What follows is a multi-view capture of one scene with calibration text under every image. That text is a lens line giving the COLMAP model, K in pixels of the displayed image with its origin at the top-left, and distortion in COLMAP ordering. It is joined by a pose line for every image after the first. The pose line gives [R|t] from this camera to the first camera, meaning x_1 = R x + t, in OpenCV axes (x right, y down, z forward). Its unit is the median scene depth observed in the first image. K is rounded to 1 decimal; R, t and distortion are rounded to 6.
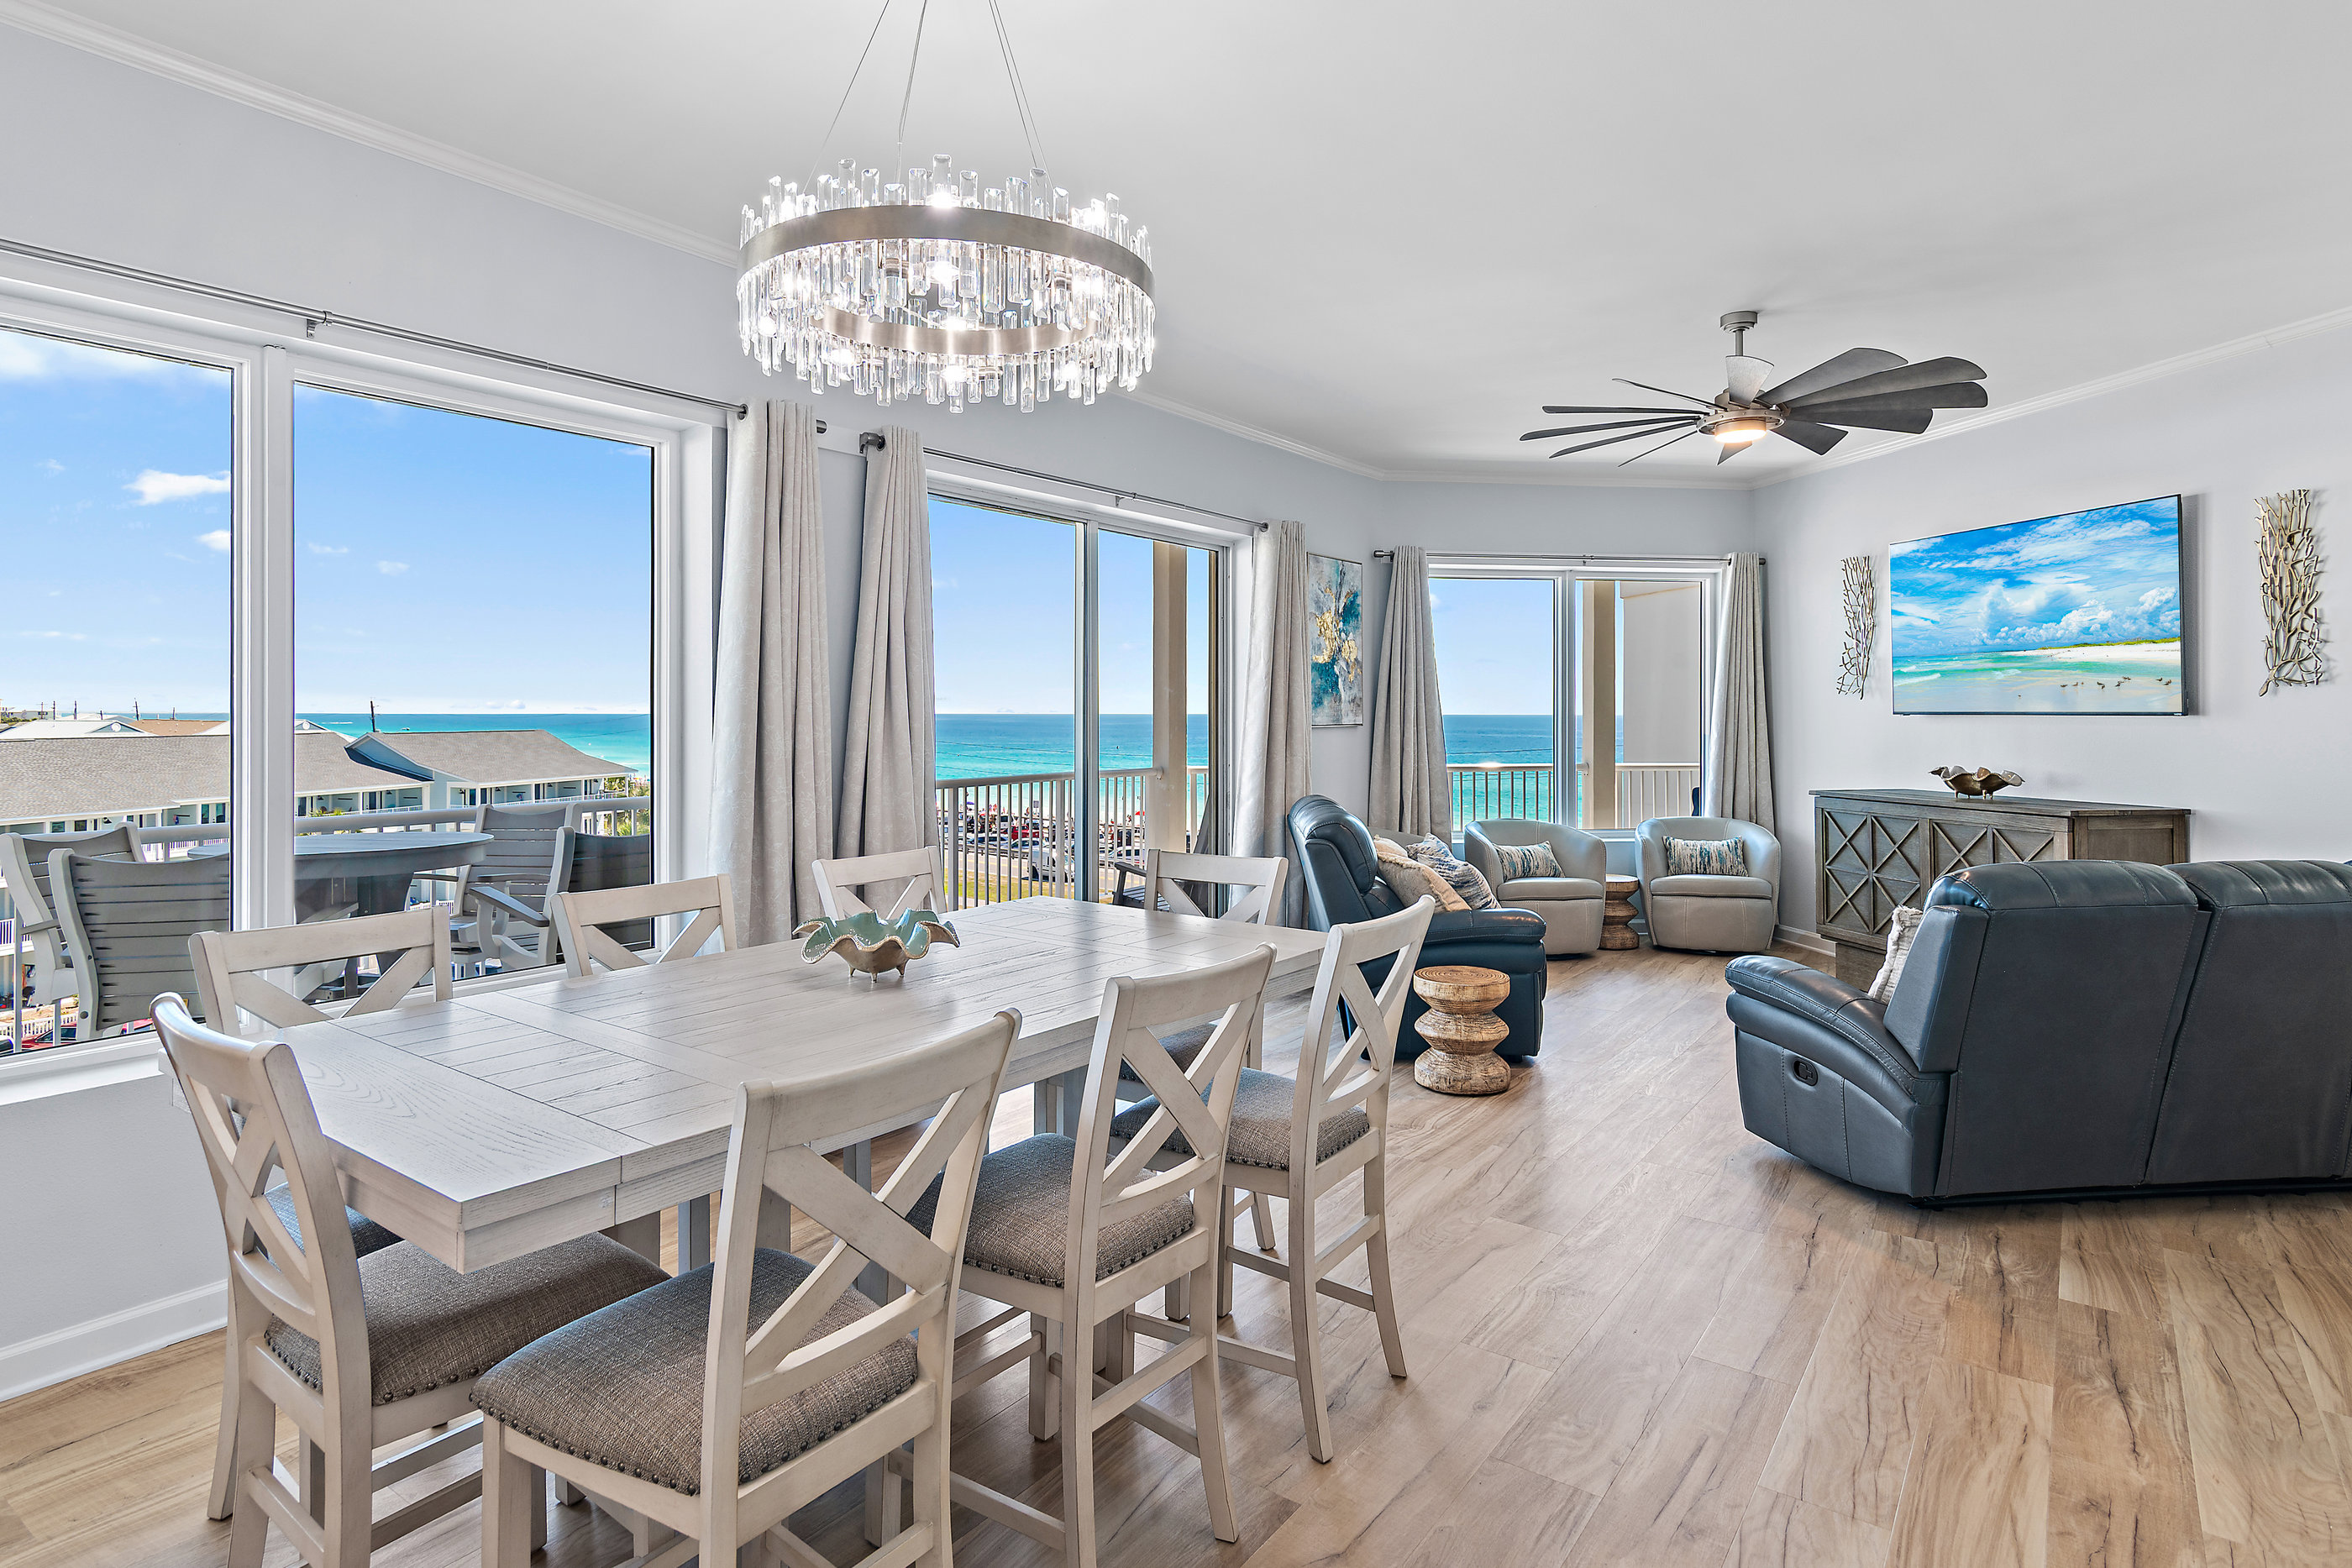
lens RADIAL K [[1251.5, 0, 1117.5], [0, 1251.5, 719.1], [0, 0, 1]] dist [0.000439, -0.000496]
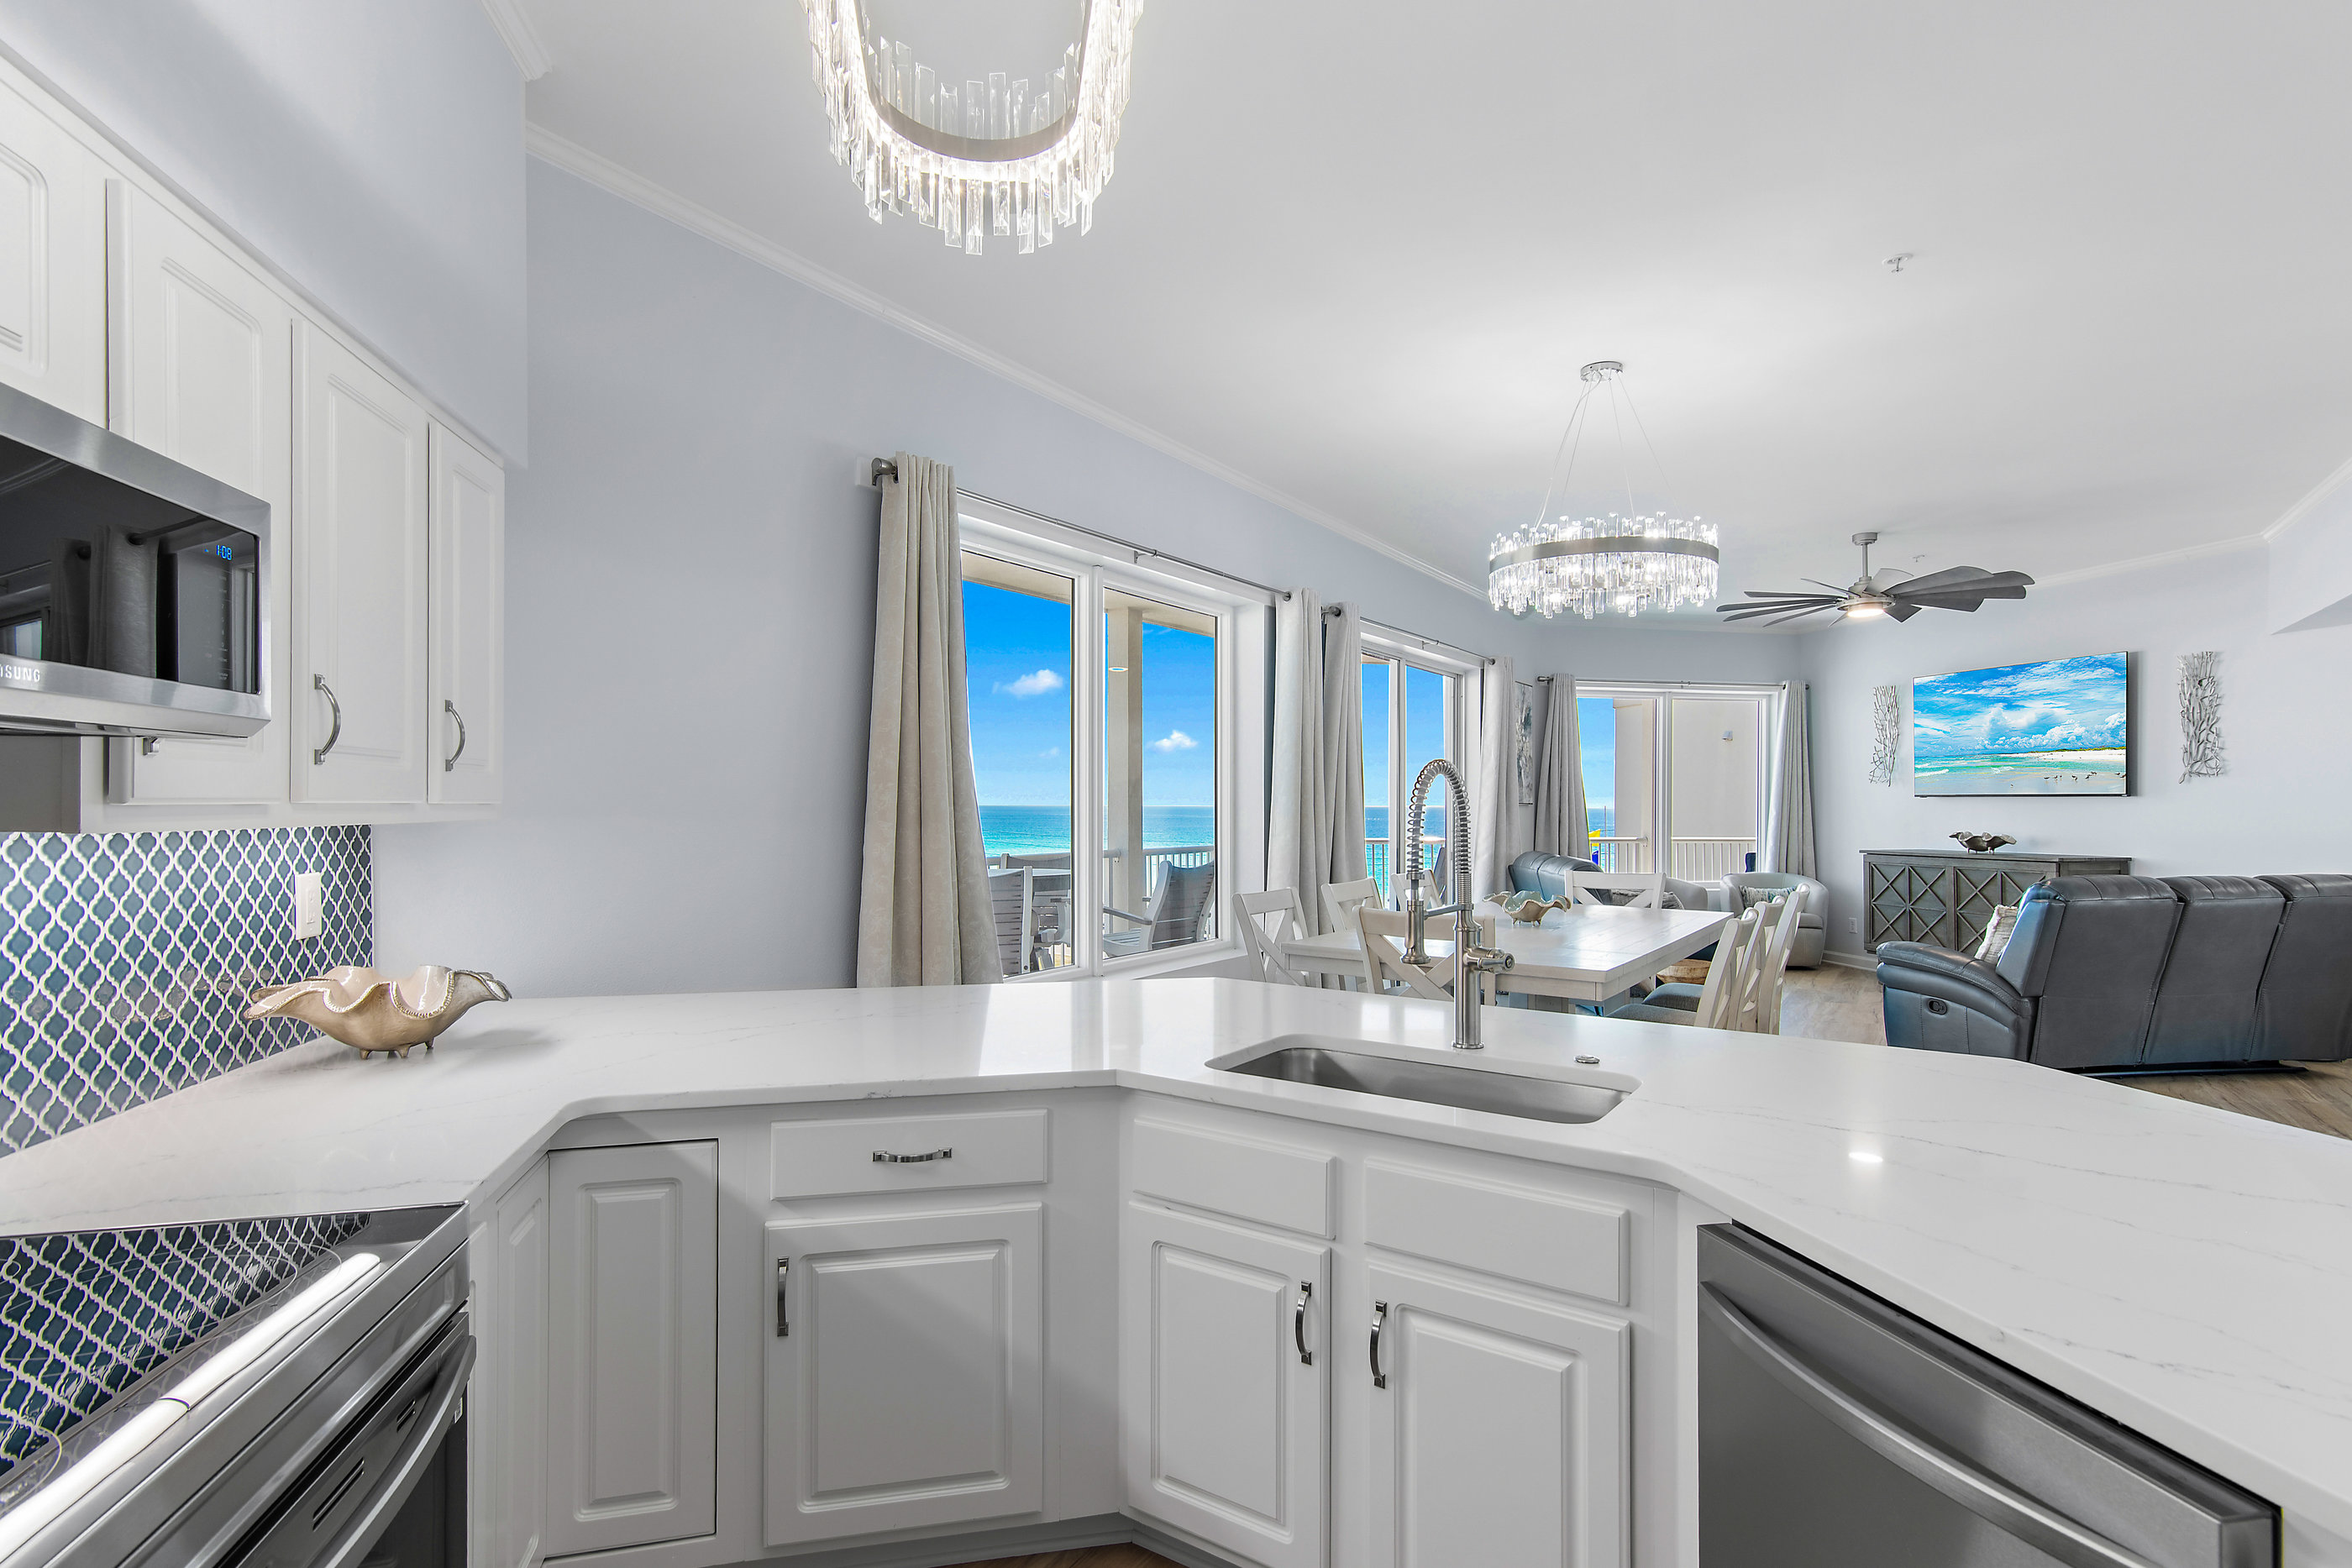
lens RADIAL K [[1138.8, 0, 1179.8], [0, 1138.8, 813.6], [0, 0, 1]] dist [0.012237, 0.001000]
pose [[0.997375, 0.003443, 0.072329, -0.405269], [-0.003735, 0.999985, 0.003899, 0.017052], [-0.072314, -0.004159, 0.997373, -0.316133]]
